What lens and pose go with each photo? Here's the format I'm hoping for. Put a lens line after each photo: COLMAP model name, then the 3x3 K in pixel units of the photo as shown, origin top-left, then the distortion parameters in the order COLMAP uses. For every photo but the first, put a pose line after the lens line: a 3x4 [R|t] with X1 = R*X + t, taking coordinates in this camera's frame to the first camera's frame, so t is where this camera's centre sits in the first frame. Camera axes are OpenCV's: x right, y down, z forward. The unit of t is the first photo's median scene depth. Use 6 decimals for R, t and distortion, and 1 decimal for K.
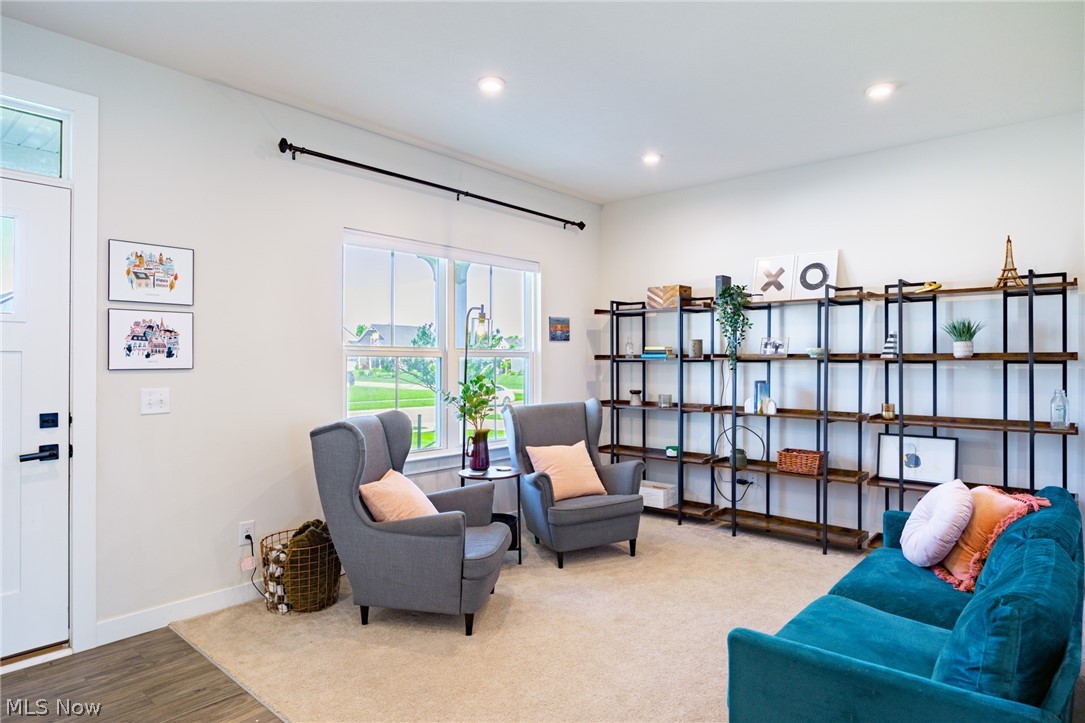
lens RADIAL K [[610.1, 0, 542.5], [0, 610.1, 361.5], [0, 0, 1]] dist [0.000529, 0.000600]
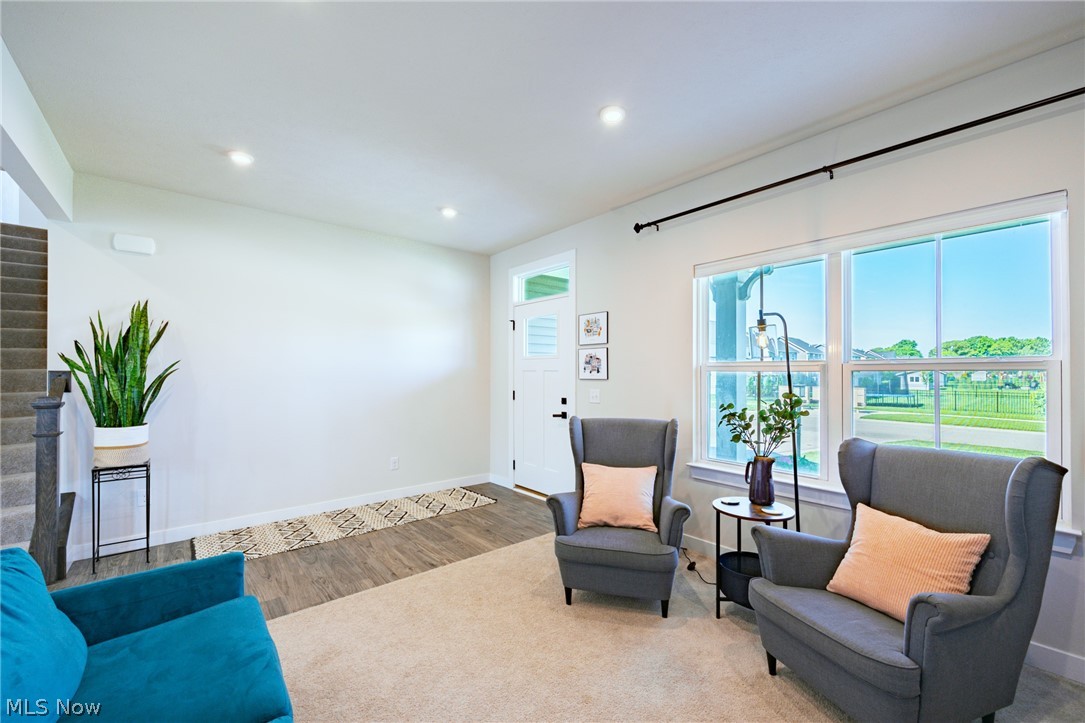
lens RADIAL K [[440.0, 0, 547.4], [0, 440.0, 364.9], [0, 0, 1]] dist [-0.002567, -0.000109]
pose [[-0.141896, -0.009886, -0.989832, 0.744146], [0.008531, 0.999901, -0.011209, -0.017682], [0.989845, -0.010034, -0.141798, 1.068270]]
